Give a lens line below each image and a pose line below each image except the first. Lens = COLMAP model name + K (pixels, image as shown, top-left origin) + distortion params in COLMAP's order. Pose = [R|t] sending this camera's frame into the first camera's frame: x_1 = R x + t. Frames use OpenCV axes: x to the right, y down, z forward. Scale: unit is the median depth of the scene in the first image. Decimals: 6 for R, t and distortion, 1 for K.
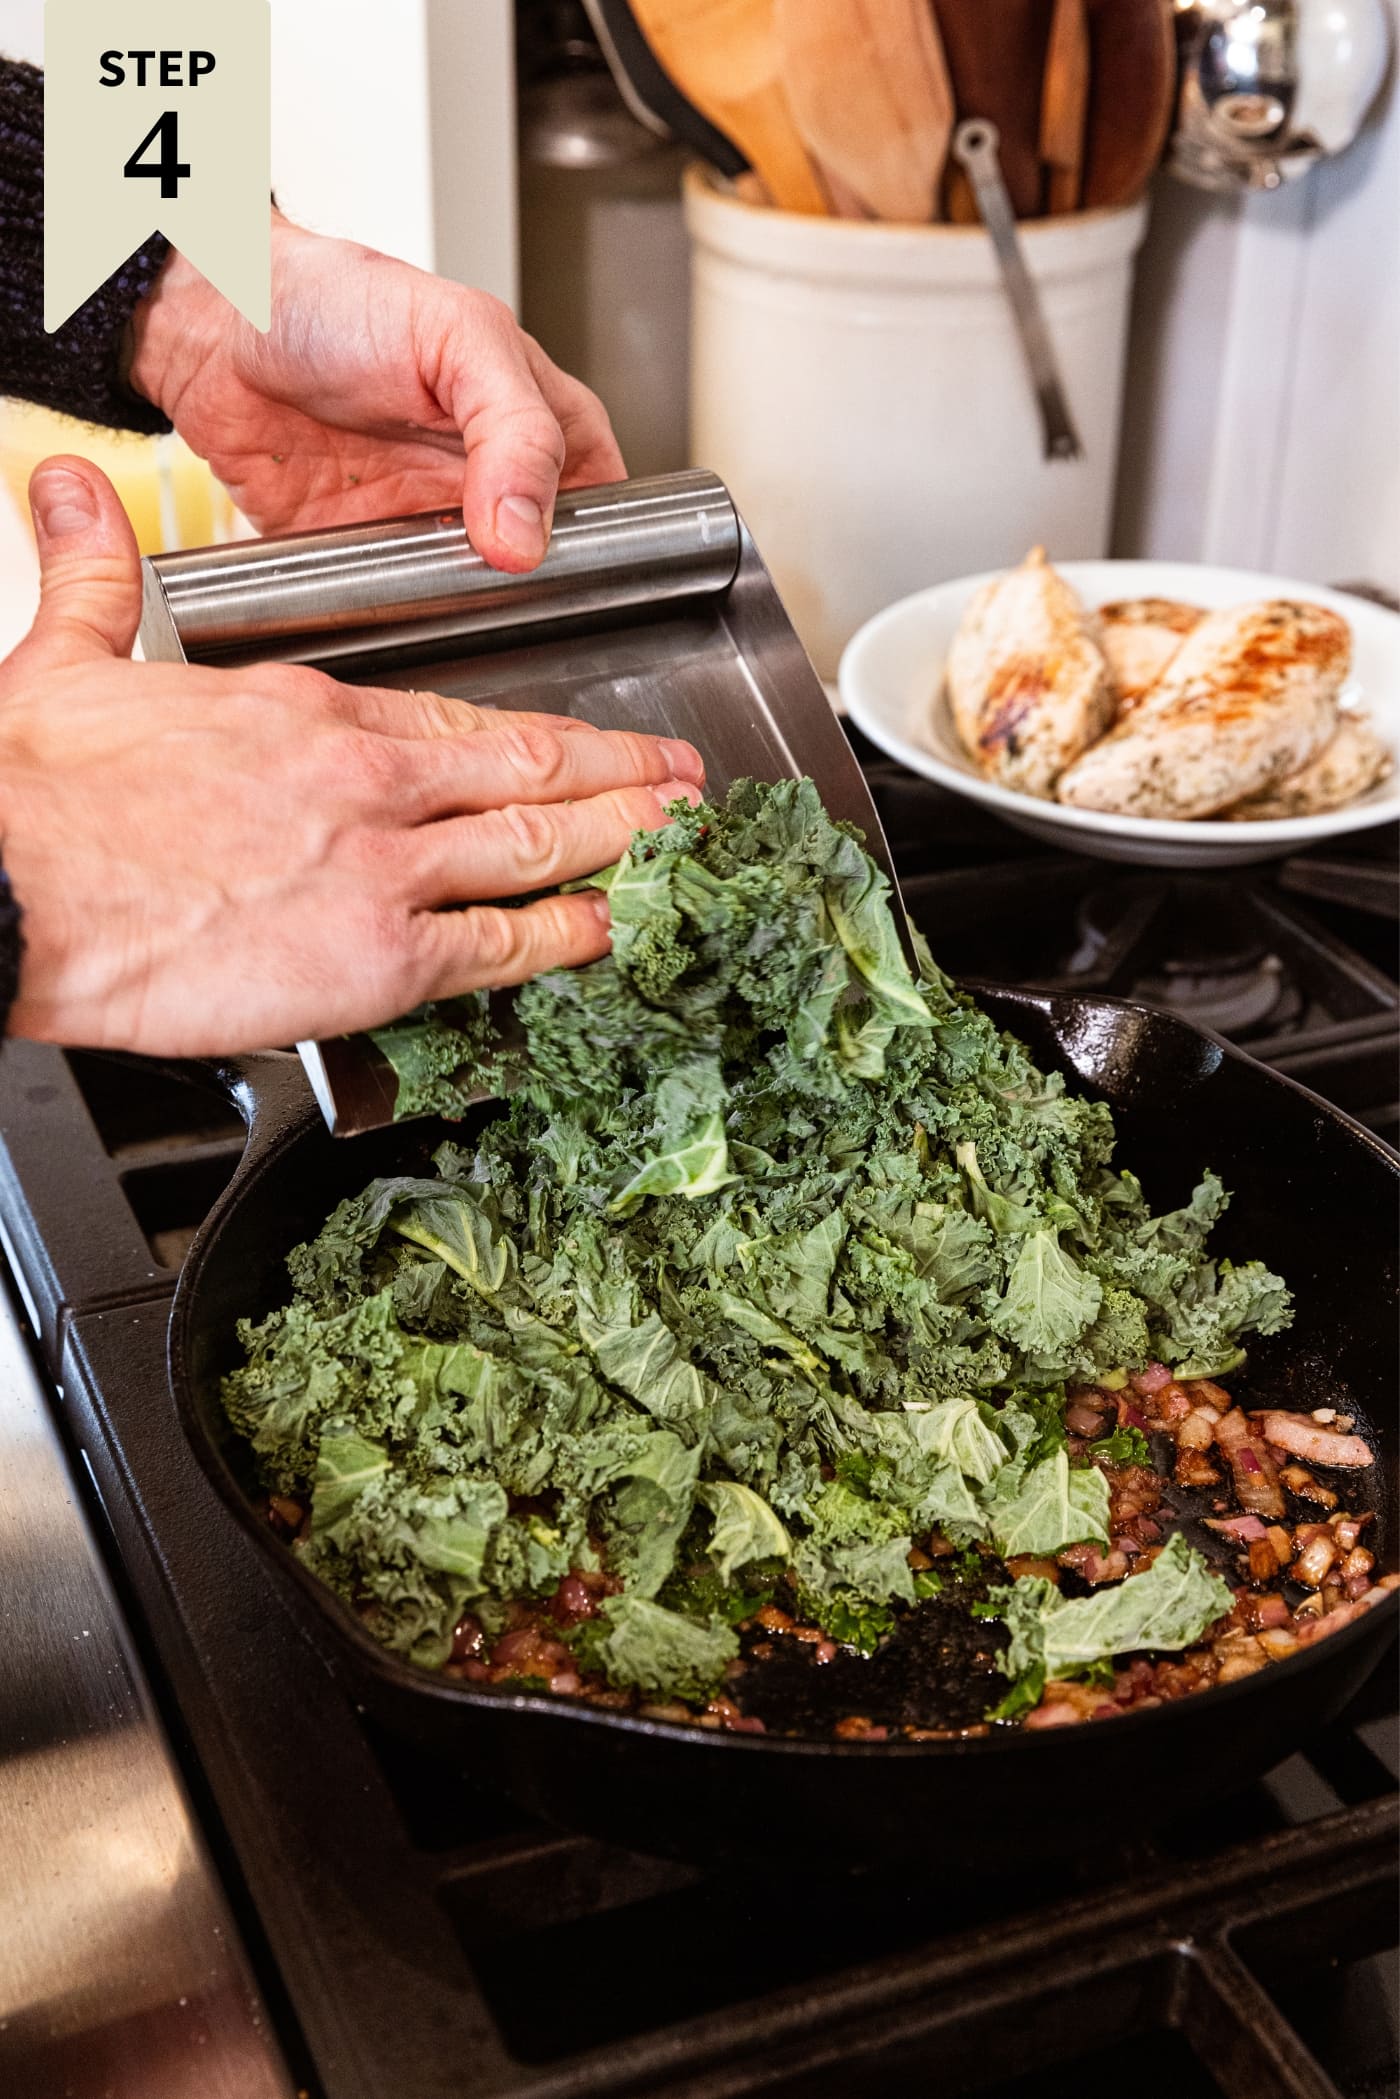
lens RADIAL K [[2923.7, 0, 698.9], [0, 2923.7, 1027.4], [0, 0, 1]] dist [0.056757, -0.025173]
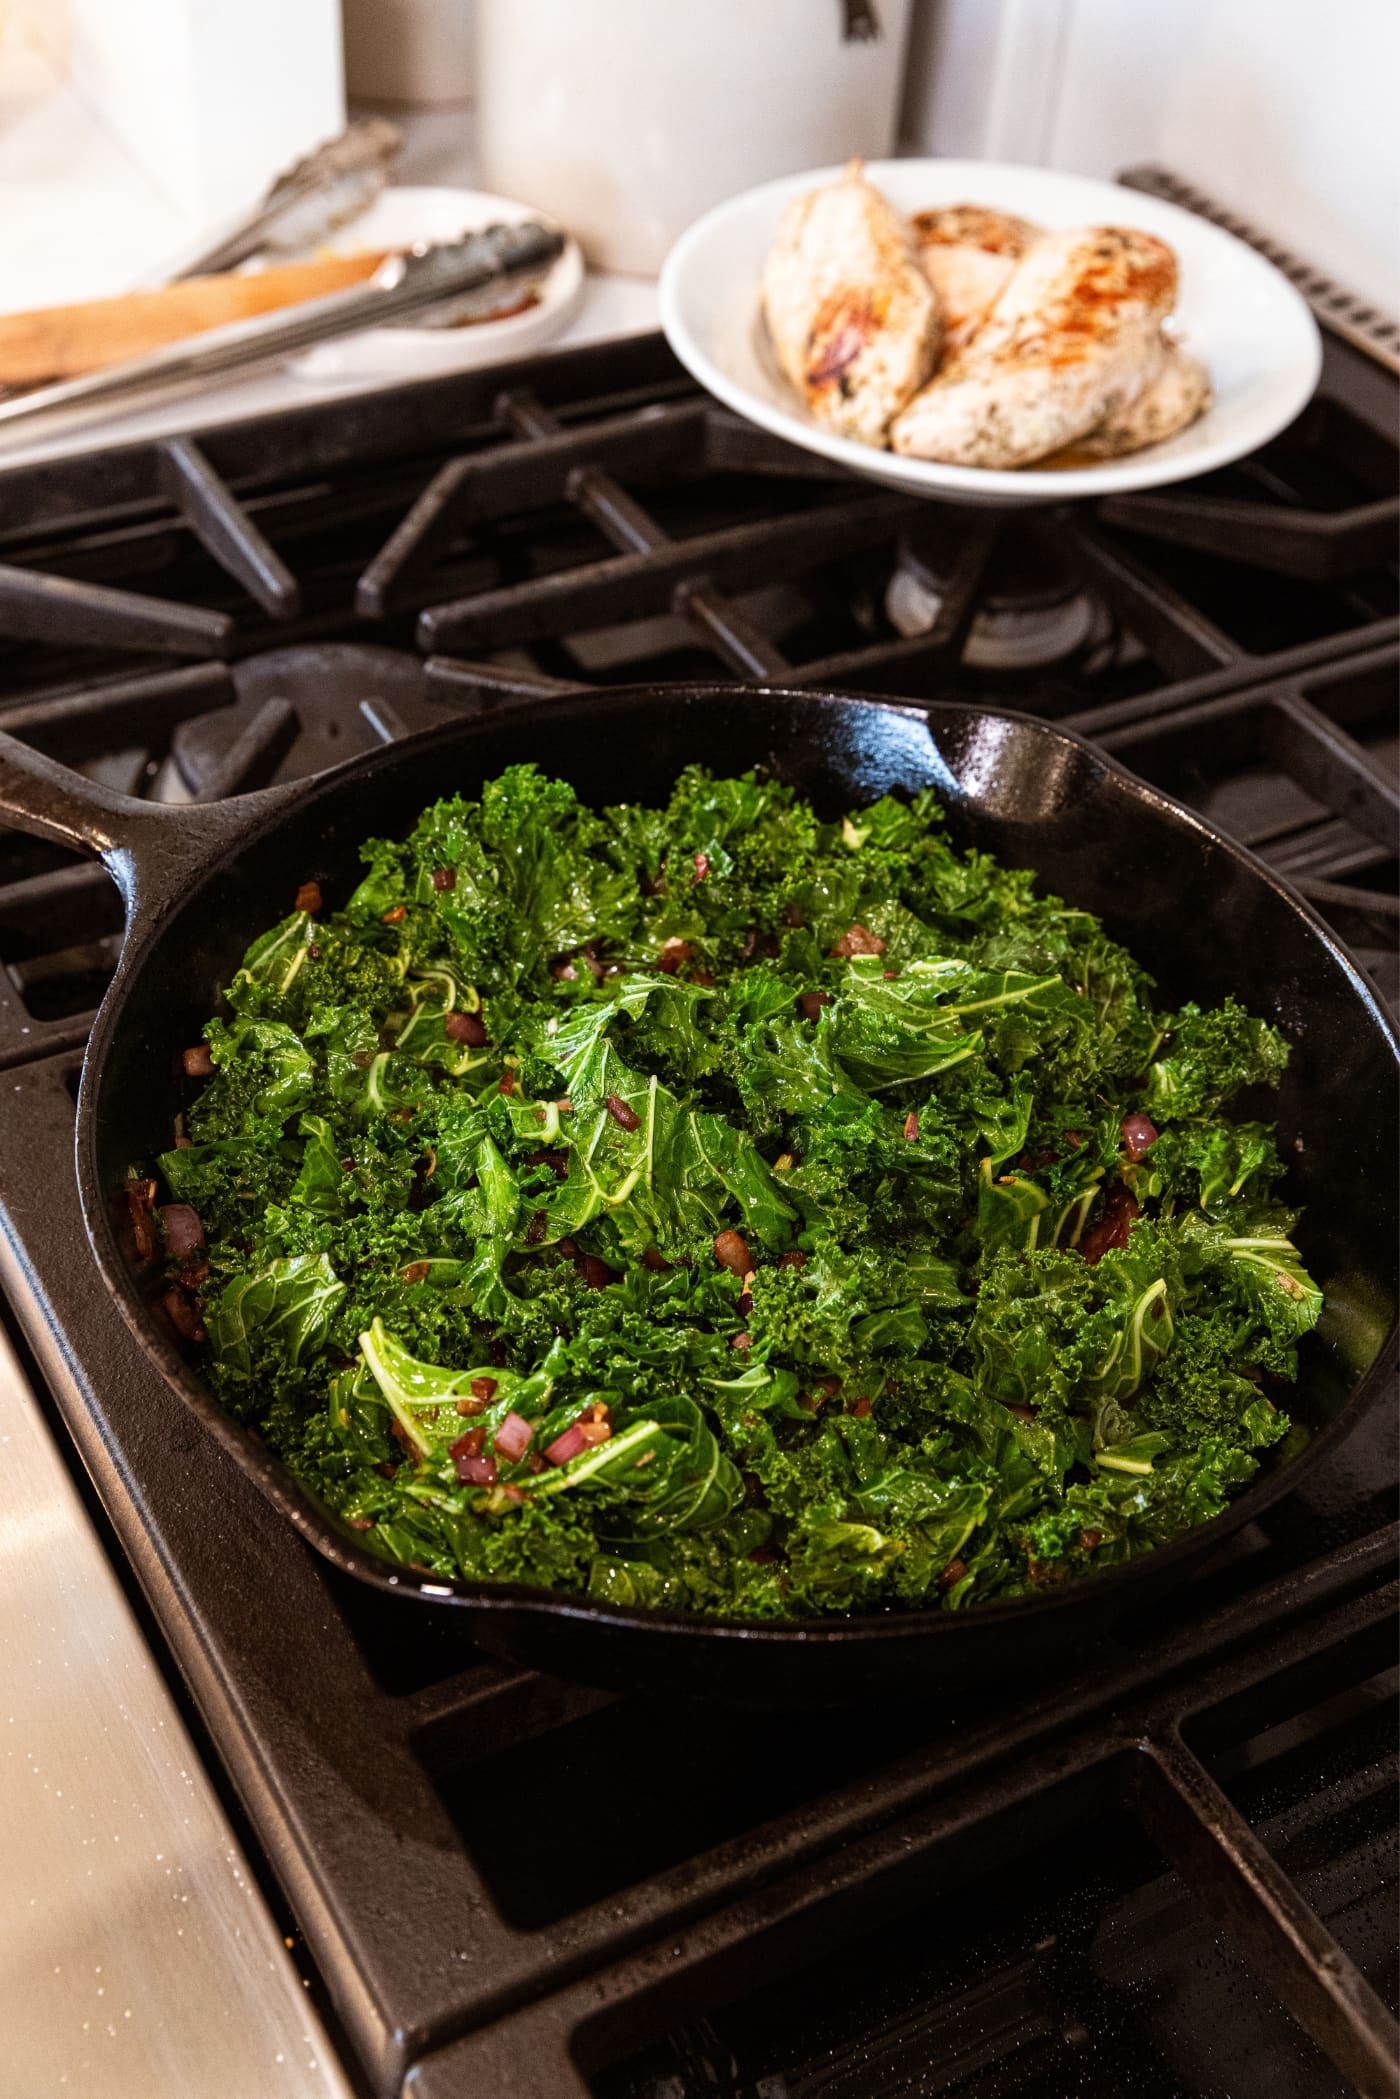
lens RADIAL K [[2629.1, 0, 698.4], [0, 2629.1, 951.0], [0, 0, 1]] dist [0.038978, 0.027779]
pose [[0.992184, -0.039531, 0.118358, -0.054399], [0.014132, 0.977990, 0.208174, -0.096355], [-0.123982, -0.204875, 0.970904, 0.106329]]
